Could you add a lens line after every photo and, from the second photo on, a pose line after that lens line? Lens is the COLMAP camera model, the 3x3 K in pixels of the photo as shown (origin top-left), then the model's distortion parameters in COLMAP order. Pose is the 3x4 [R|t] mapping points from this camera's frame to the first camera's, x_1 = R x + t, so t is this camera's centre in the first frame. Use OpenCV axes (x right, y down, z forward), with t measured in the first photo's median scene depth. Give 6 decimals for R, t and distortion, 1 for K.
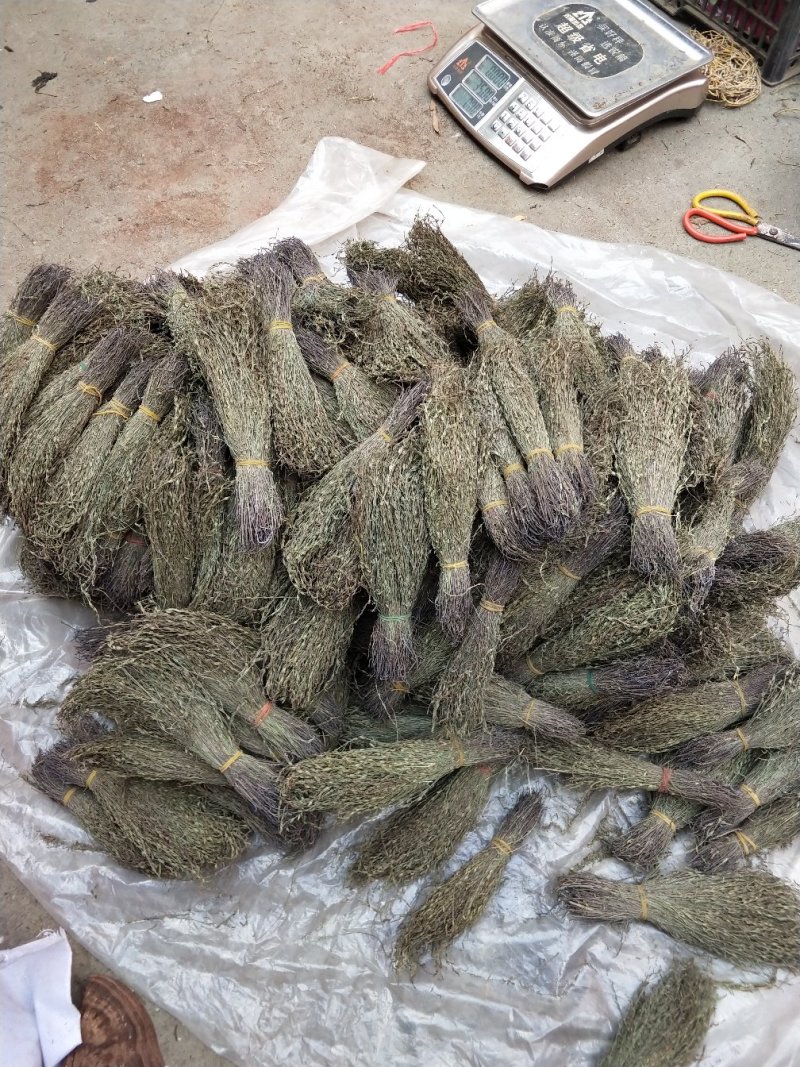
lens RADIAL K [[847.6, 0, 399.1], [0, 847.6, 518.1], [0, 0, 1]] dist [0.003822, -0.005280]
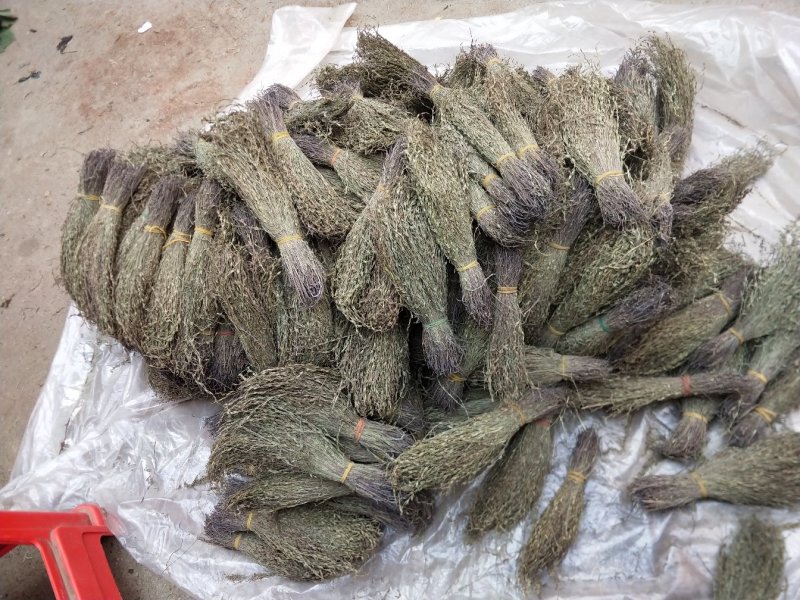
lens RADIAL K [[635.5, 0, 402.7], [0, 635.5, 303.3], [0, 0, 1]] dist [0.003822, -0.005280]
pose [[0.950231, -0.308889, -0.040603, -0.004211], [0.308509, 0.951096, -0.015466, 0.082835], [0.043394, 0.002170, 0.999056, 0.057597]]
